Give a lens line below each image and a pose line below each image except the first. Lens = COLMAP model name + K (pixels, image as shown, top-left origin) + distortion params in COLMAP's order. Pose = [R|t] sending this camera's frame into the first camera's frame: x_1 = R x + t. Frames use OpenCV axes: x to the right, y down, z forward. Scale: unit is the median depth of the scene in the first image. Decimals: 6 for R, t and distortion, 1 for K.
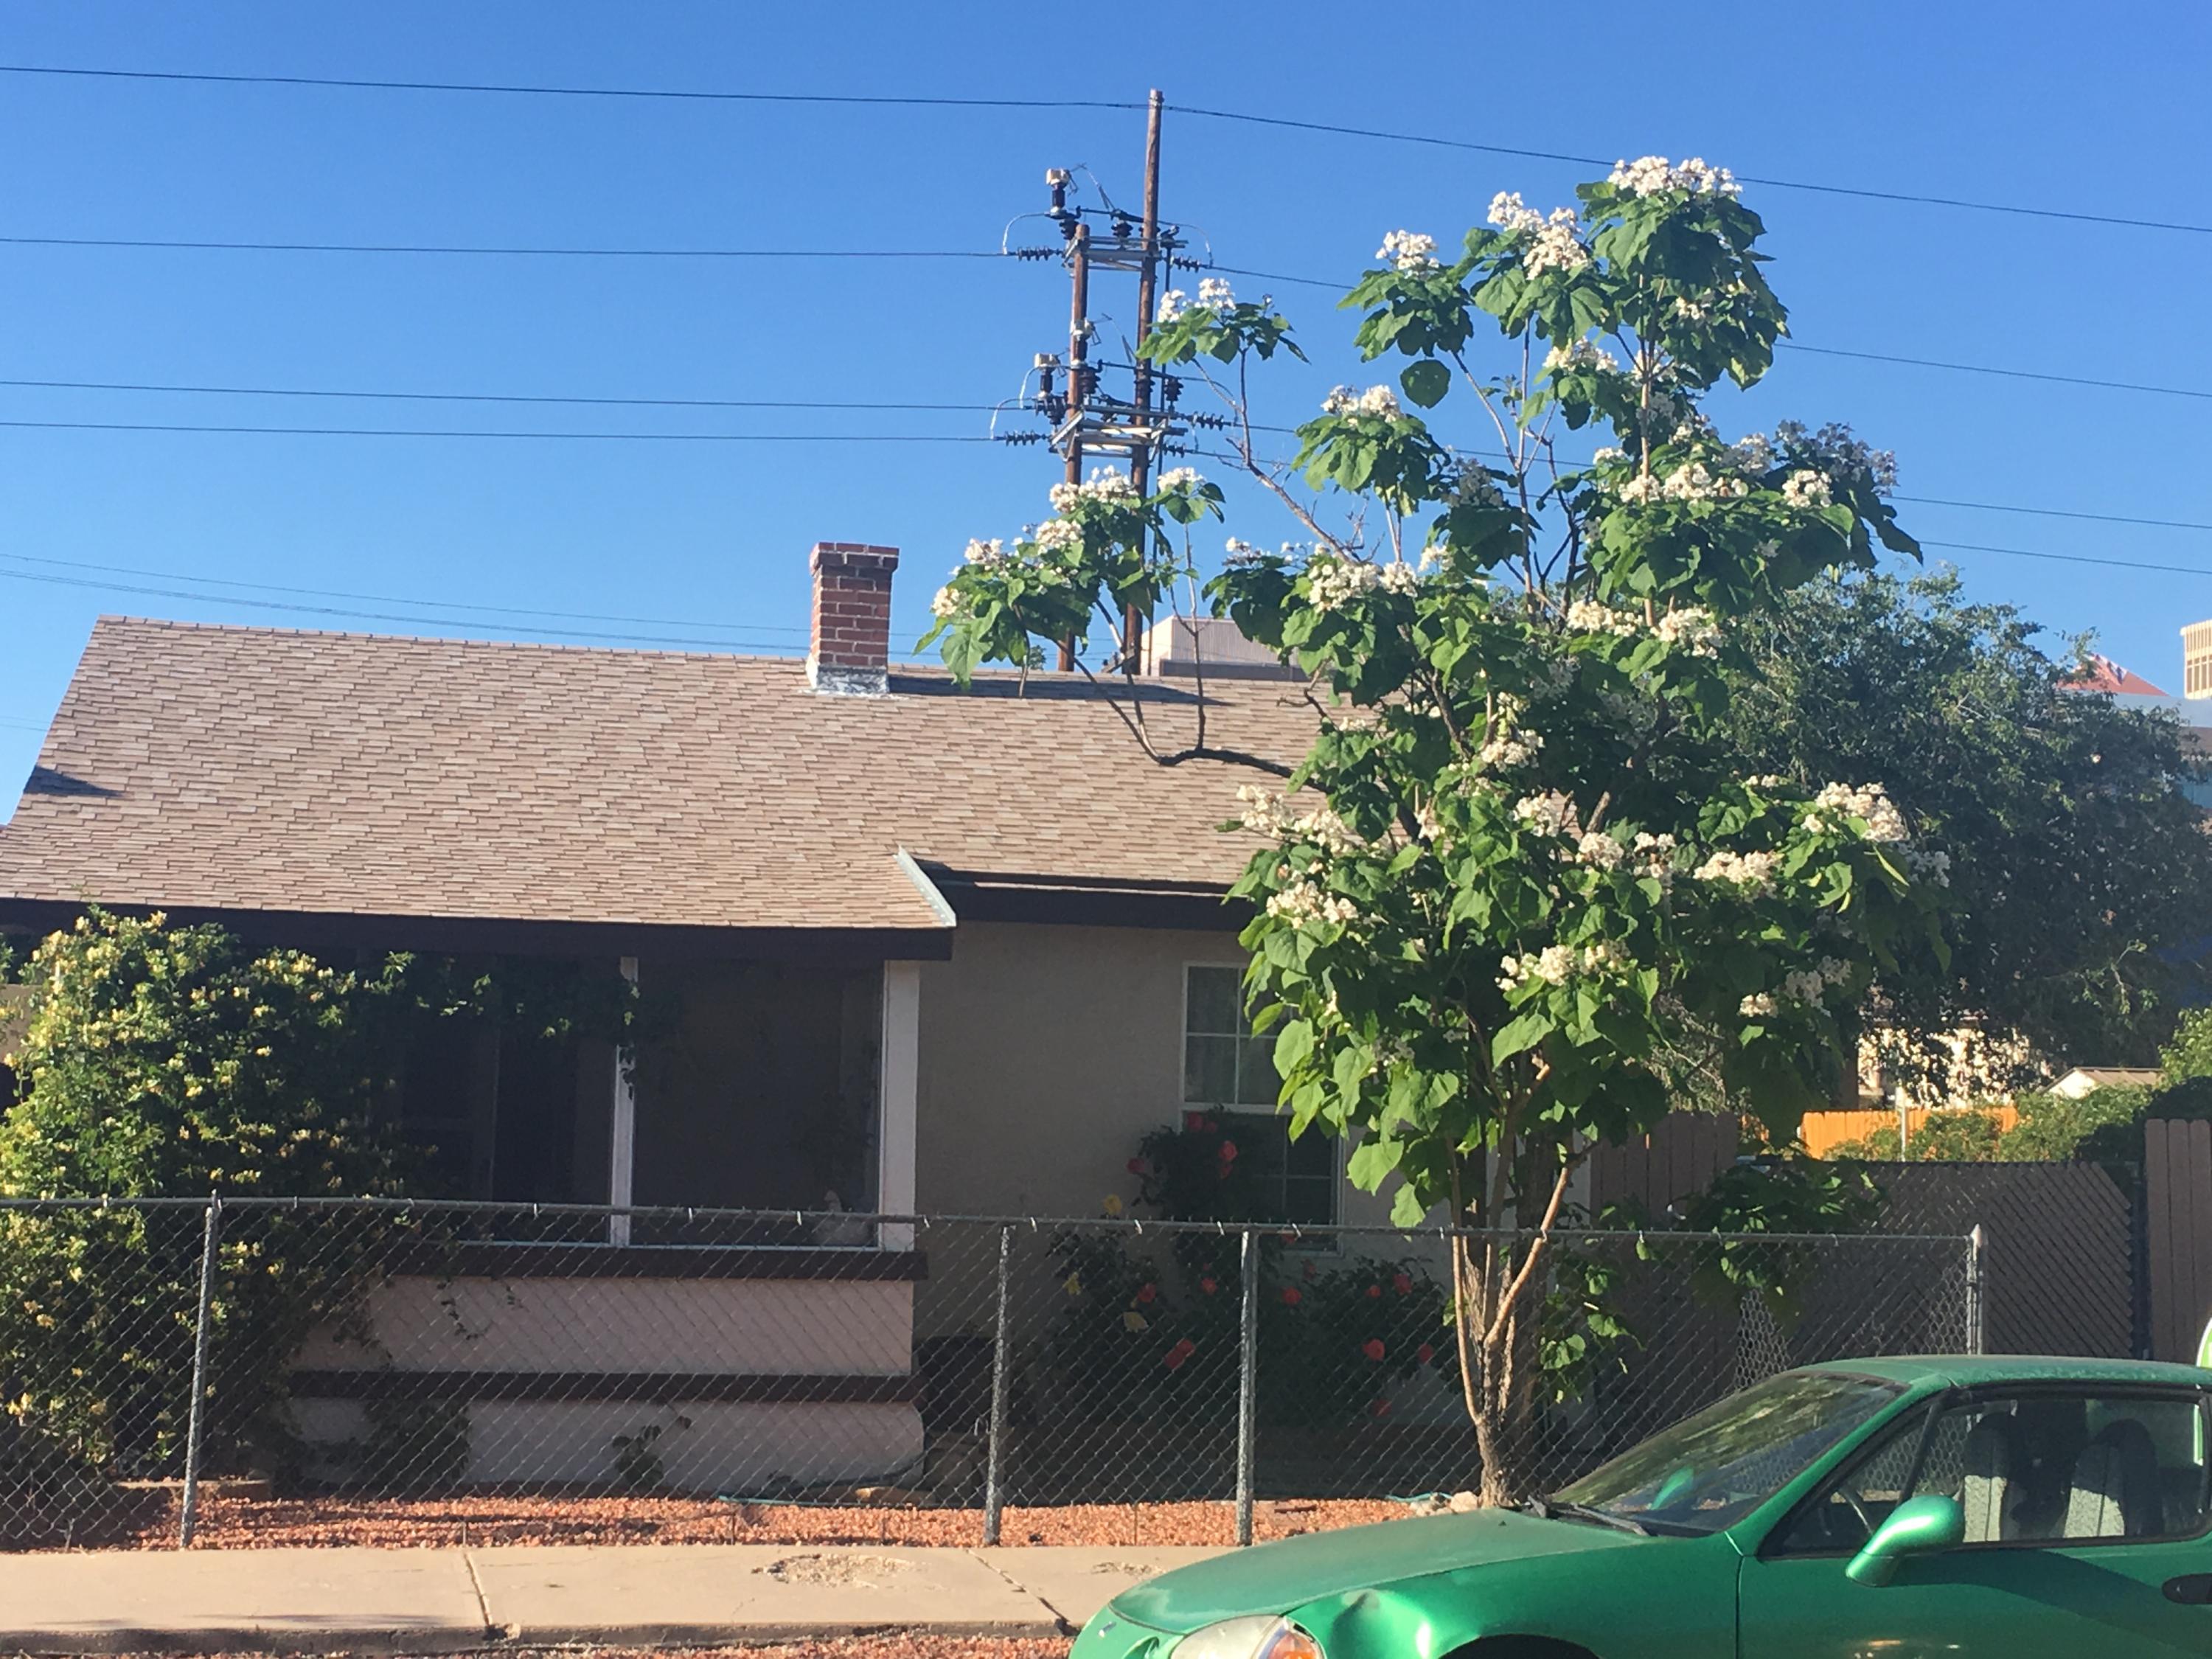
lens RADIAL K [[3497.1, 0, 1109.2], [0, 3497.1, 829.9], [0, 0, 1]] dist [0.014345, -0.577670]
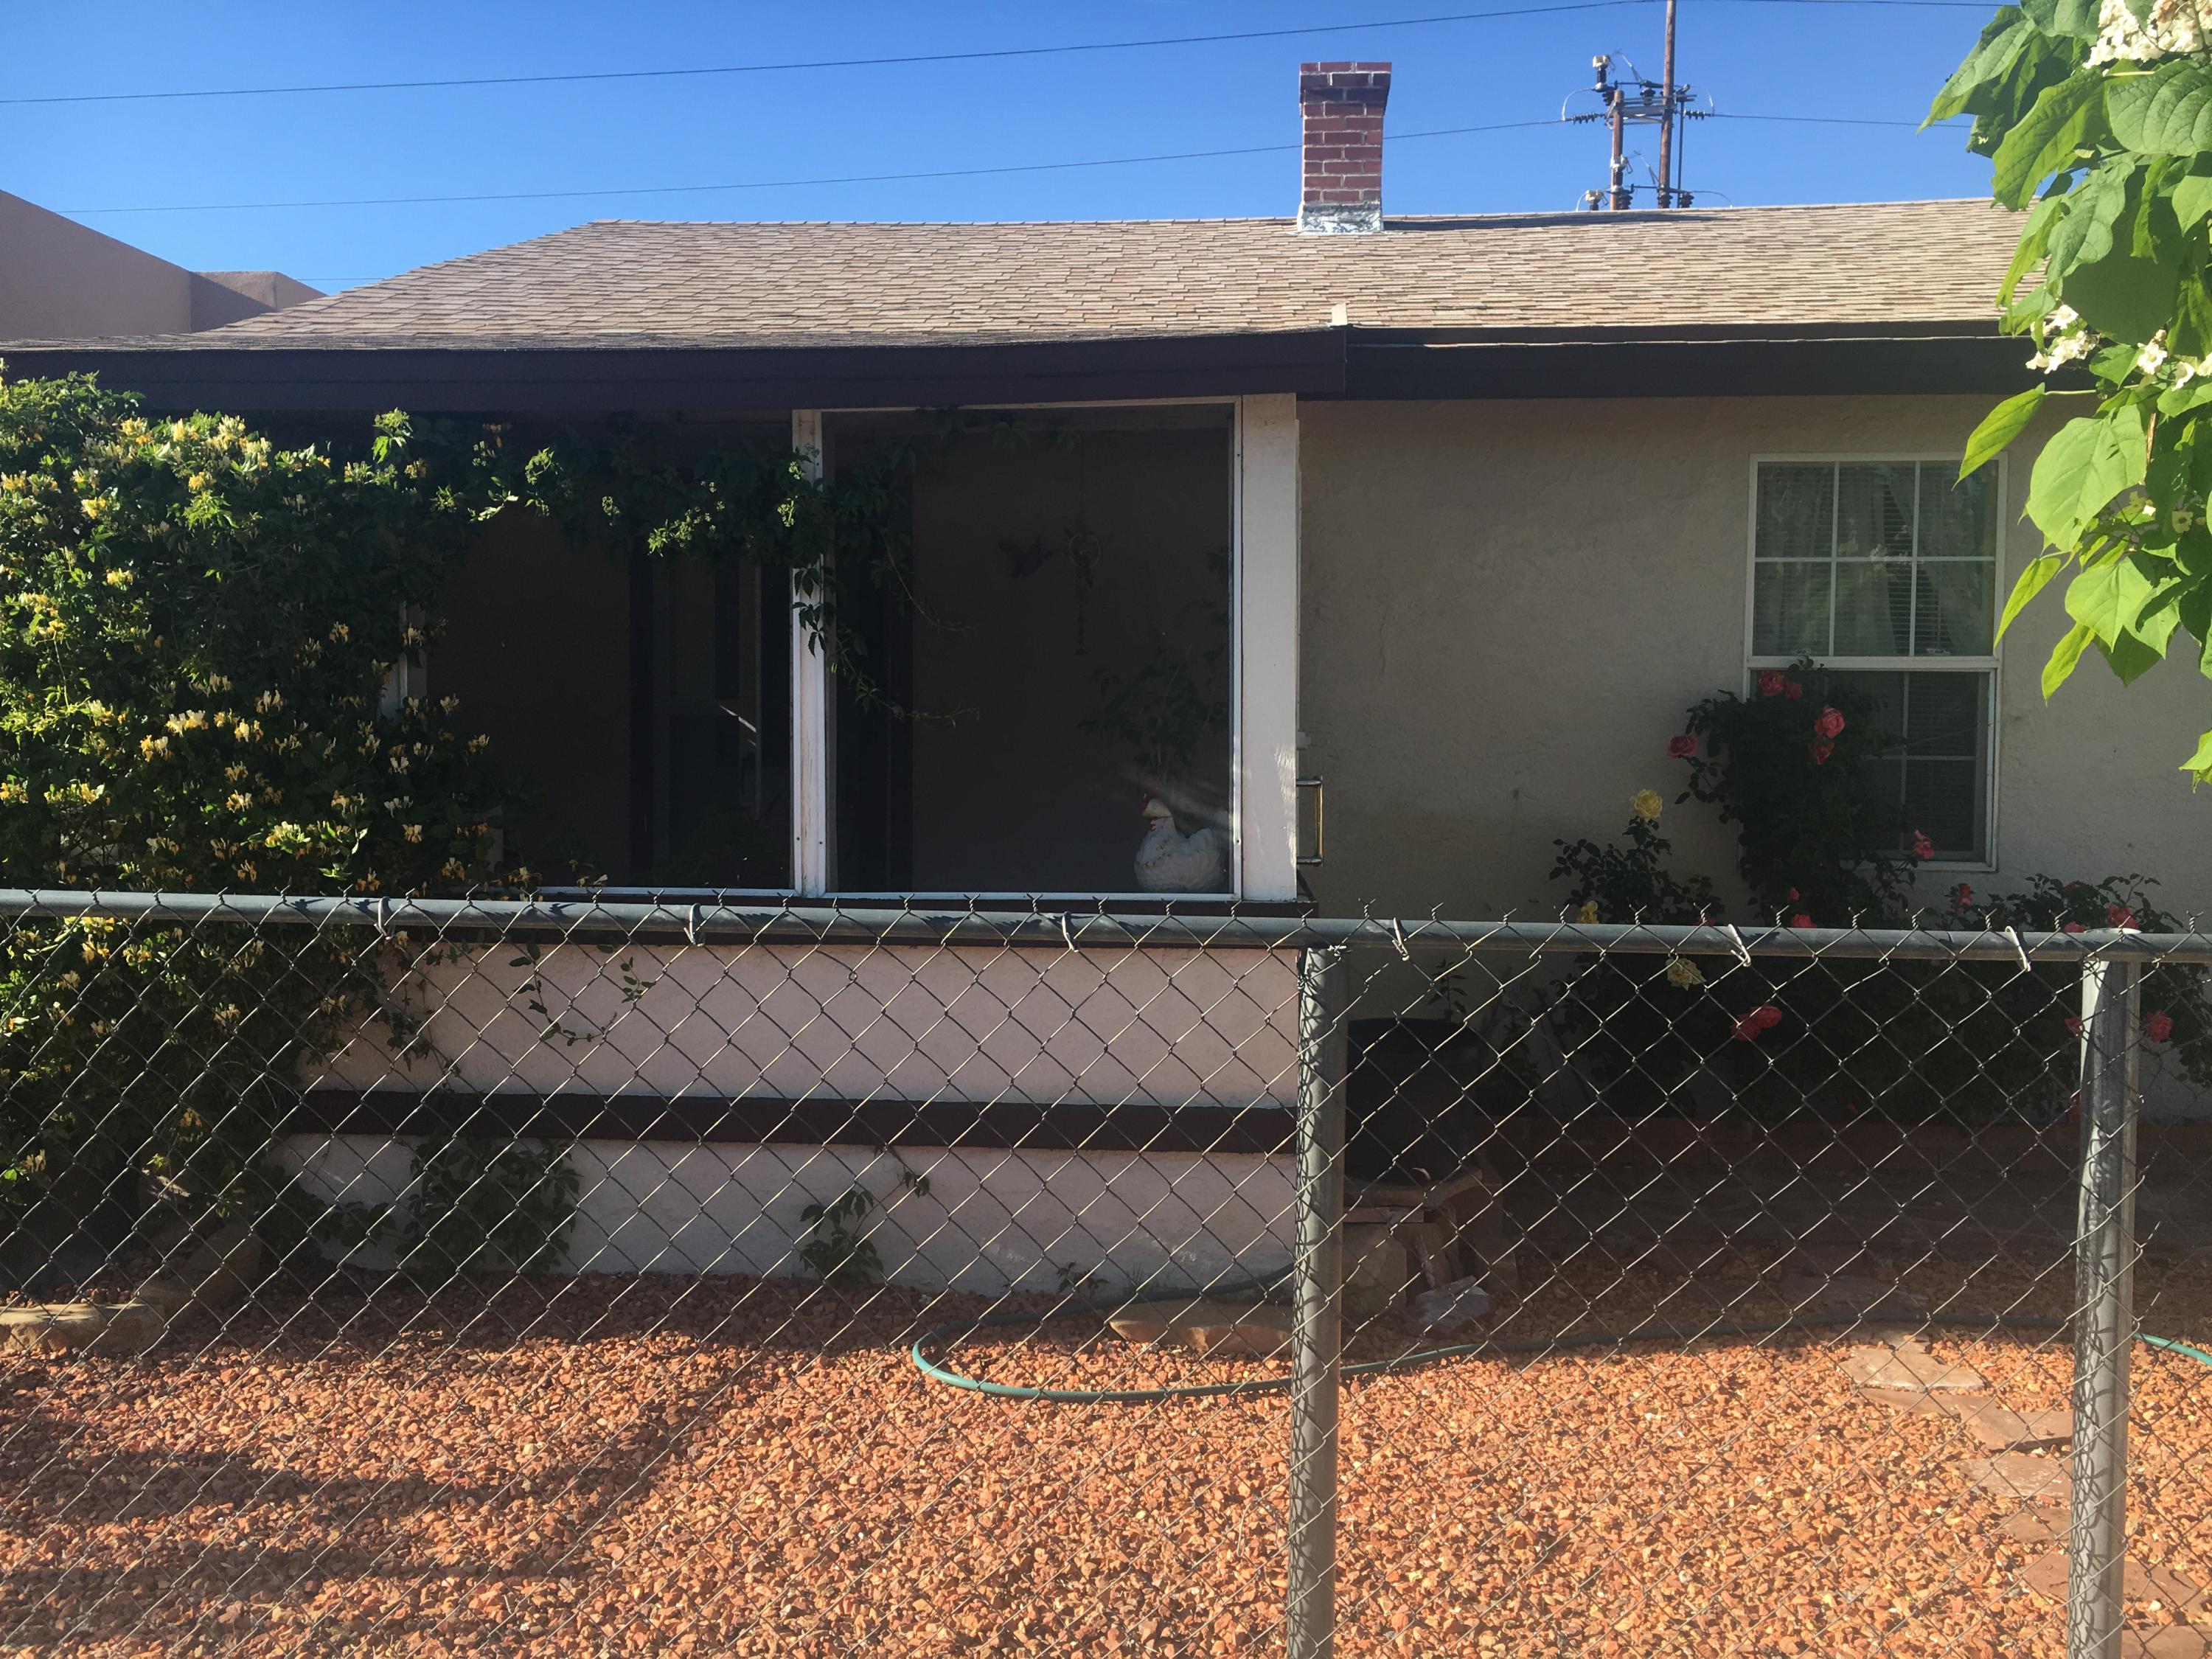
lens RADIAL K [[1853.4, 0, 1078.4], [0, 1853.4, 771.2], [0, 0, 1]] dist [0.071445, -0.103136]
pose [[0.956833, -0.011699, -0.290401, 0.000297], [0.043341, 0.993760, 0.102771, 0.047258], [0.287387, -0.110921, 0.951370, 0.502230]]
